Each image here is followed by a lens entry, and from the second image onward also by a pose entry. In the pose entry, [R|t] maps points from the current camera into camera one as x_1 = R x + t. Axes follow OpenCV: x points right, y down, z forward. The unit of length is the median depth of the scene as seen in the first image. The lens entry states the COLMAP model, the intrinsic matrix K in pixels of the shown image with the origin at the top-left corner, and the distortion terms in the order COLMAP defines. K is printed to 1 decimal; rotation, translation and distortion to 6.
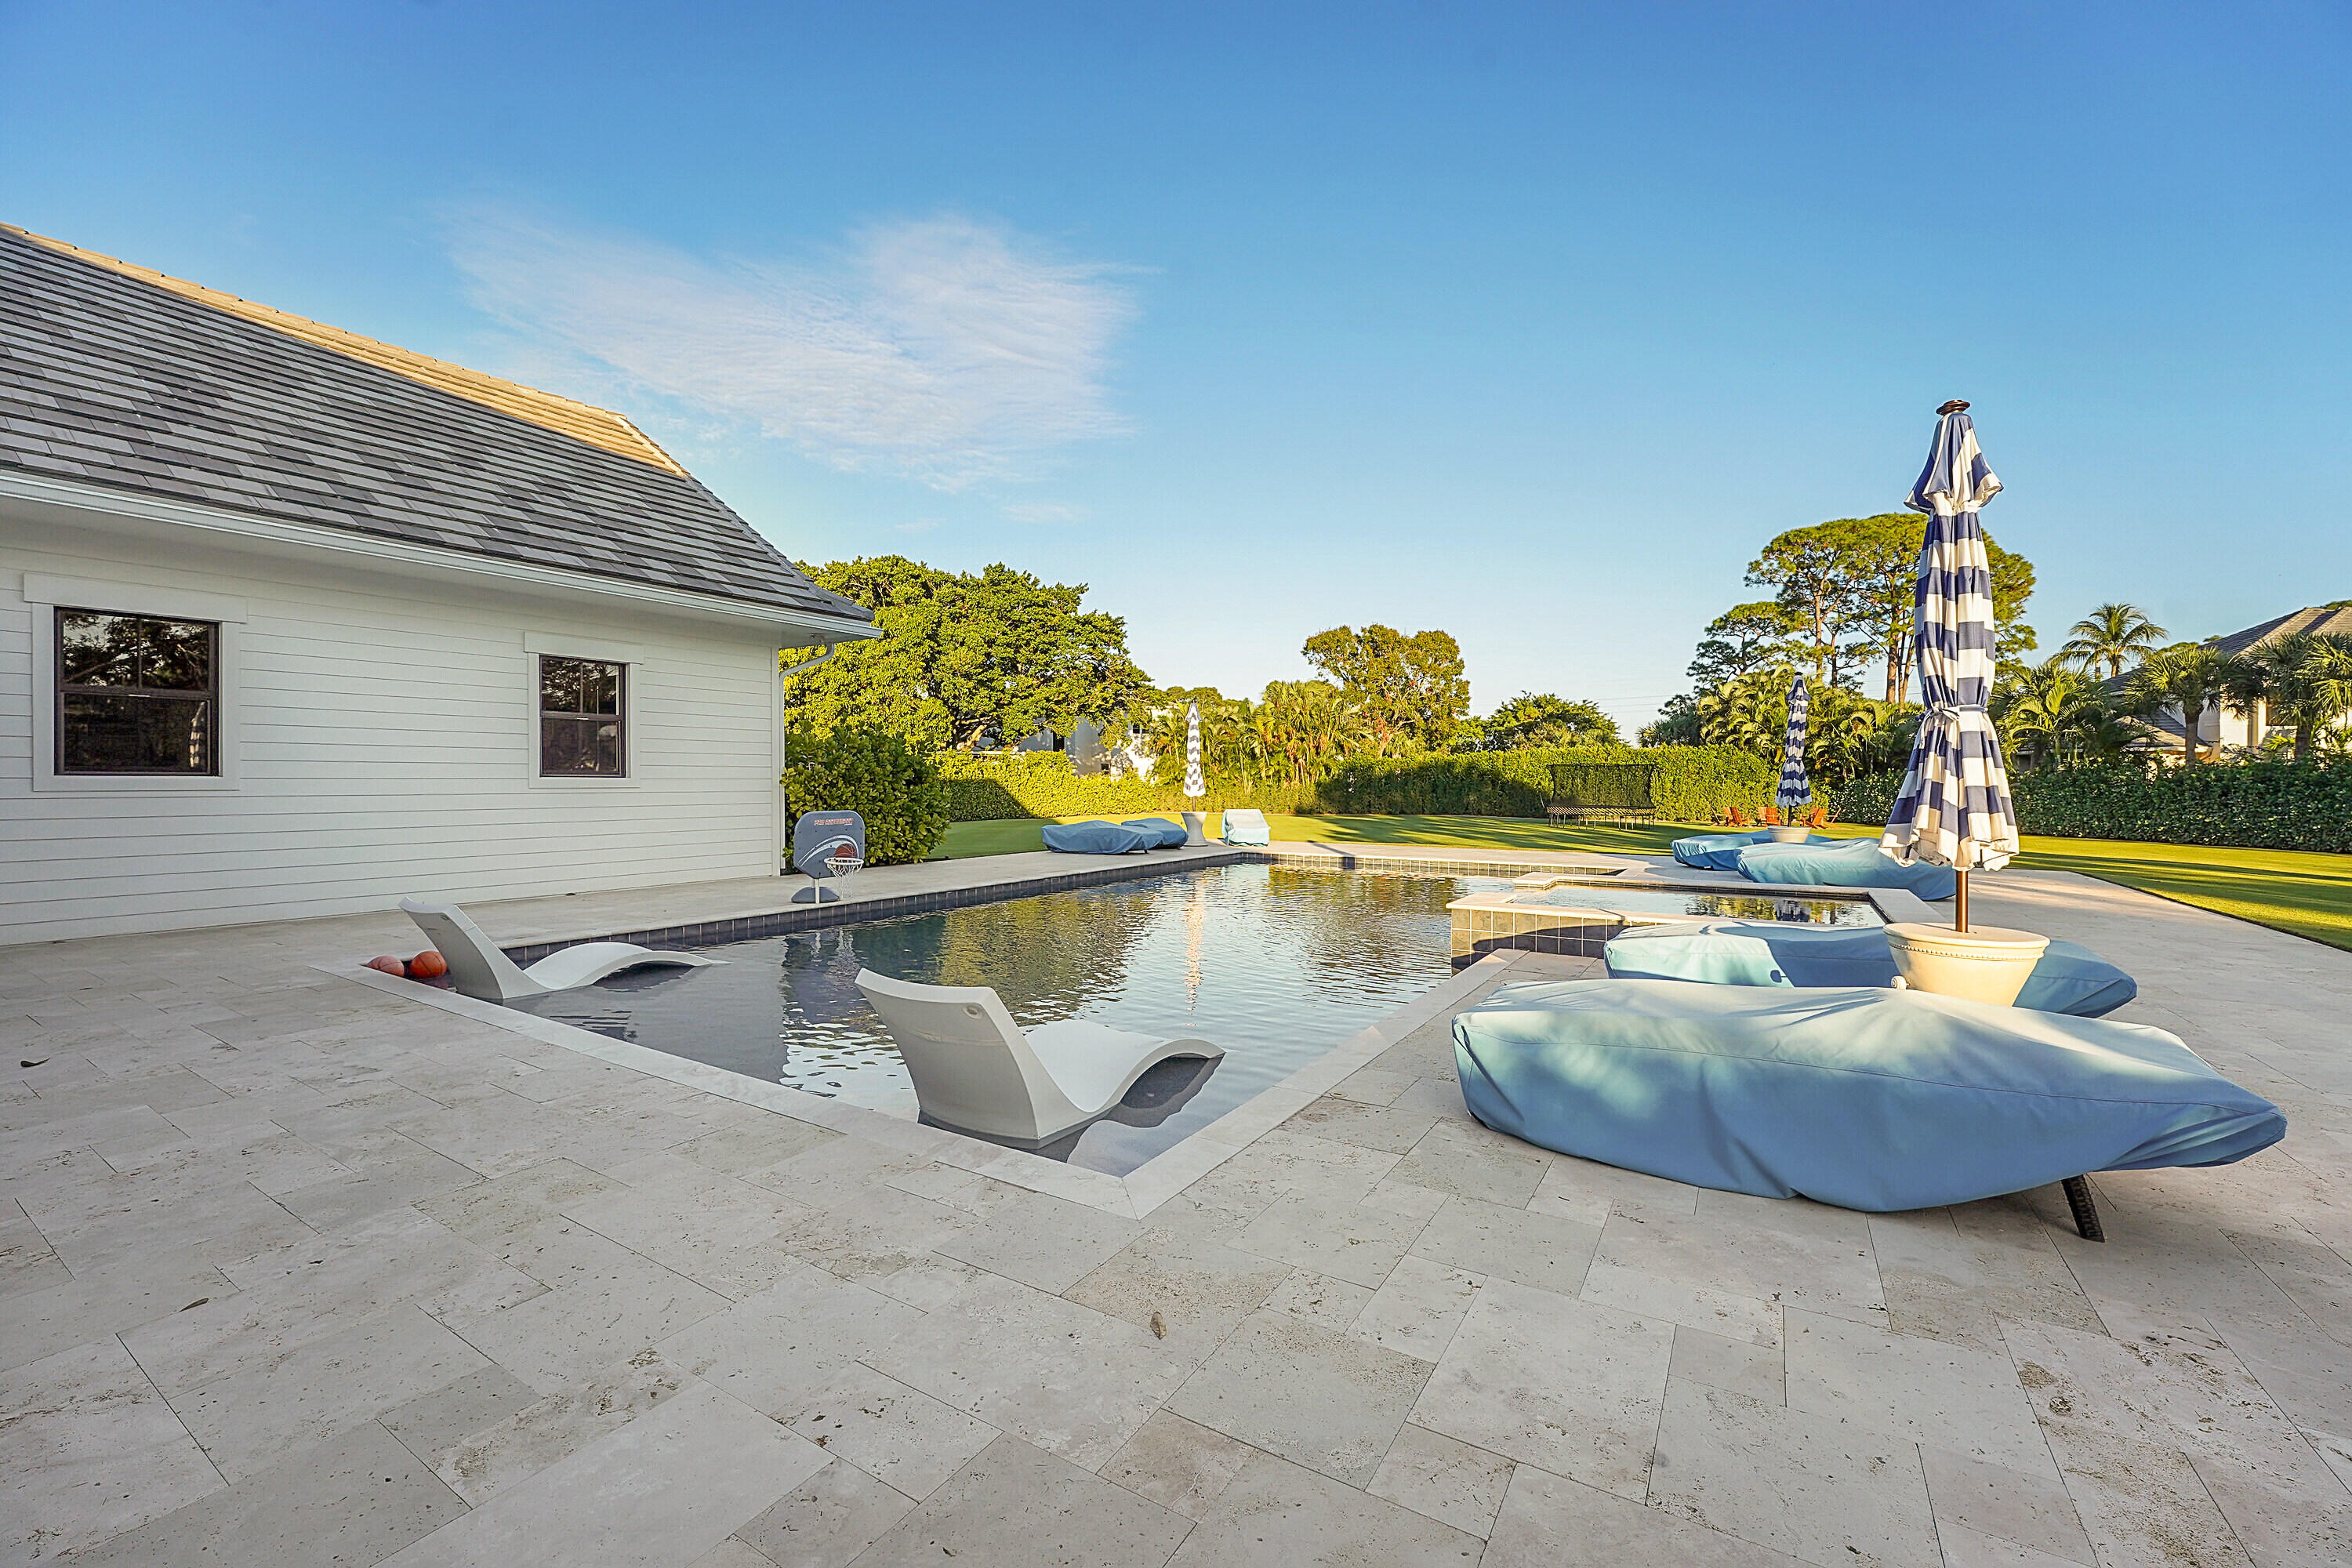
lens RADIAL K [[935.7, 0, 1218.5], [0, 935.7, 785.9], [0, 0, 1]] dist [-0.001090, -0.000281]
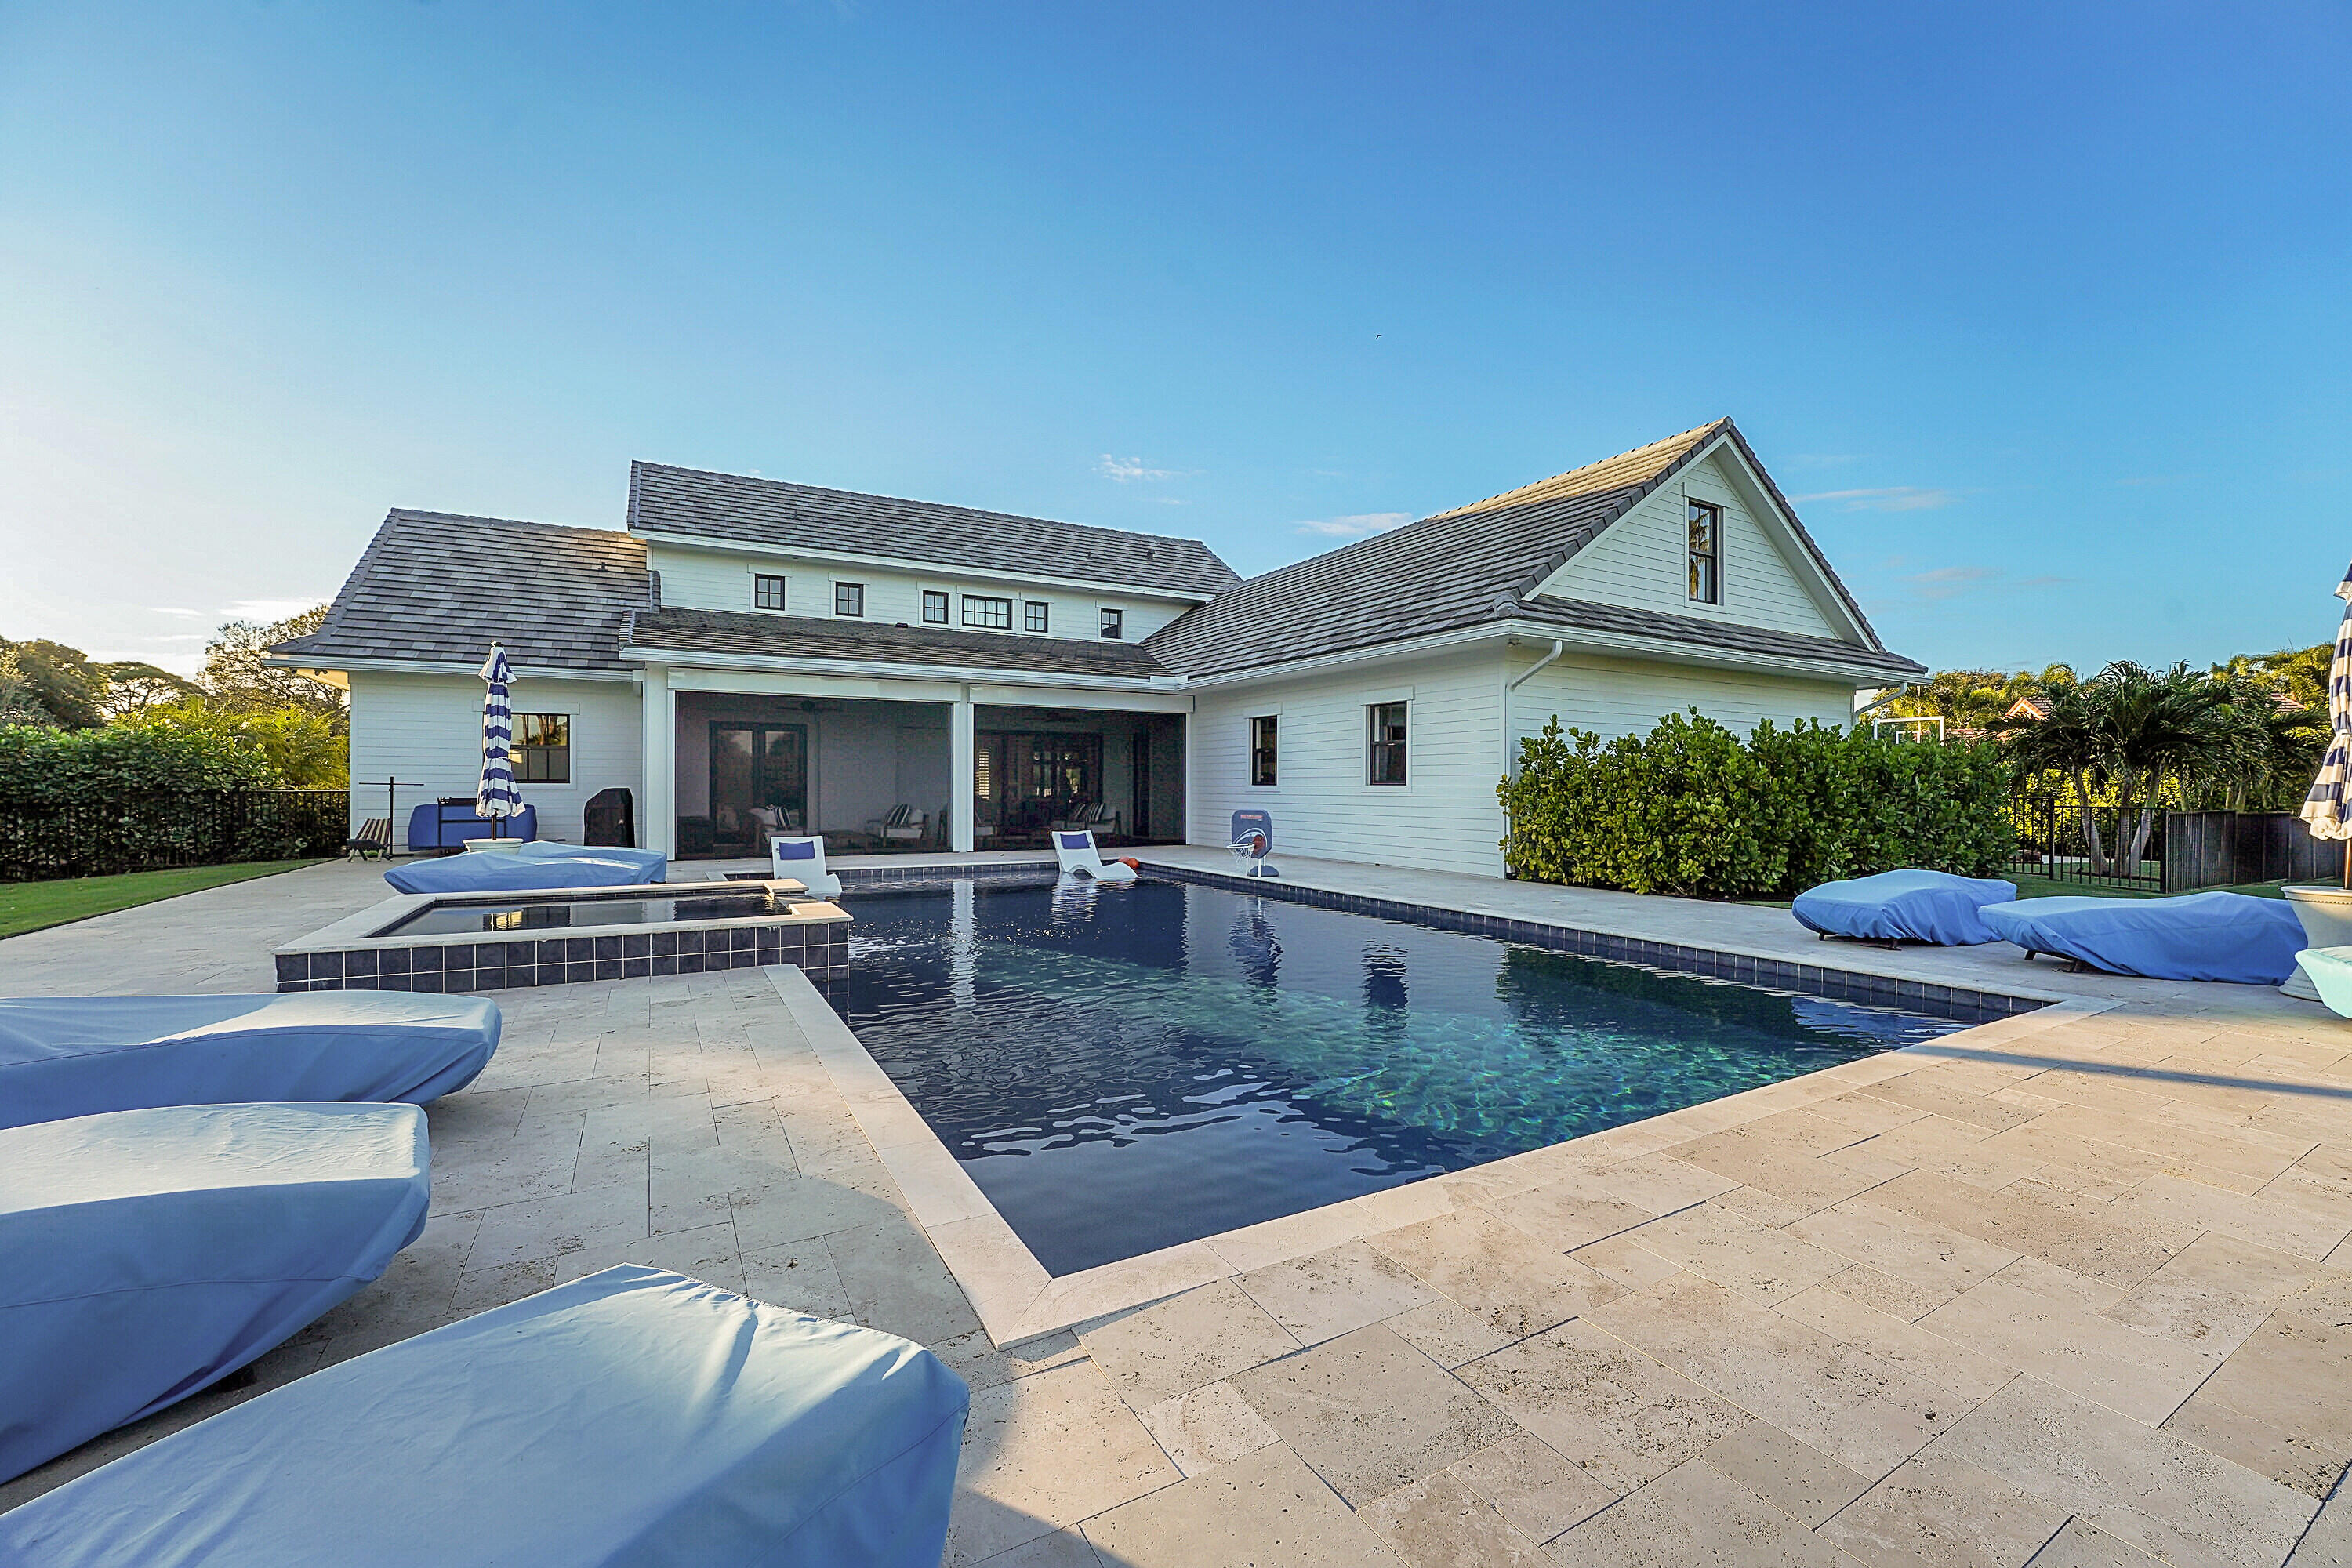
lens RADIAL K [[935.7, 0, 1163.8], [0, 935.7, 785.7], [0, 0, 1]] dist [-0.001090, -0.000281]
pose [[-0.485055, -0.001694, -0.874482, 0.482498], [-0.006979, 0.999974, 0.001934, -0.005431], [0.874456, 0.007041, -0.485054, 0.905326]]
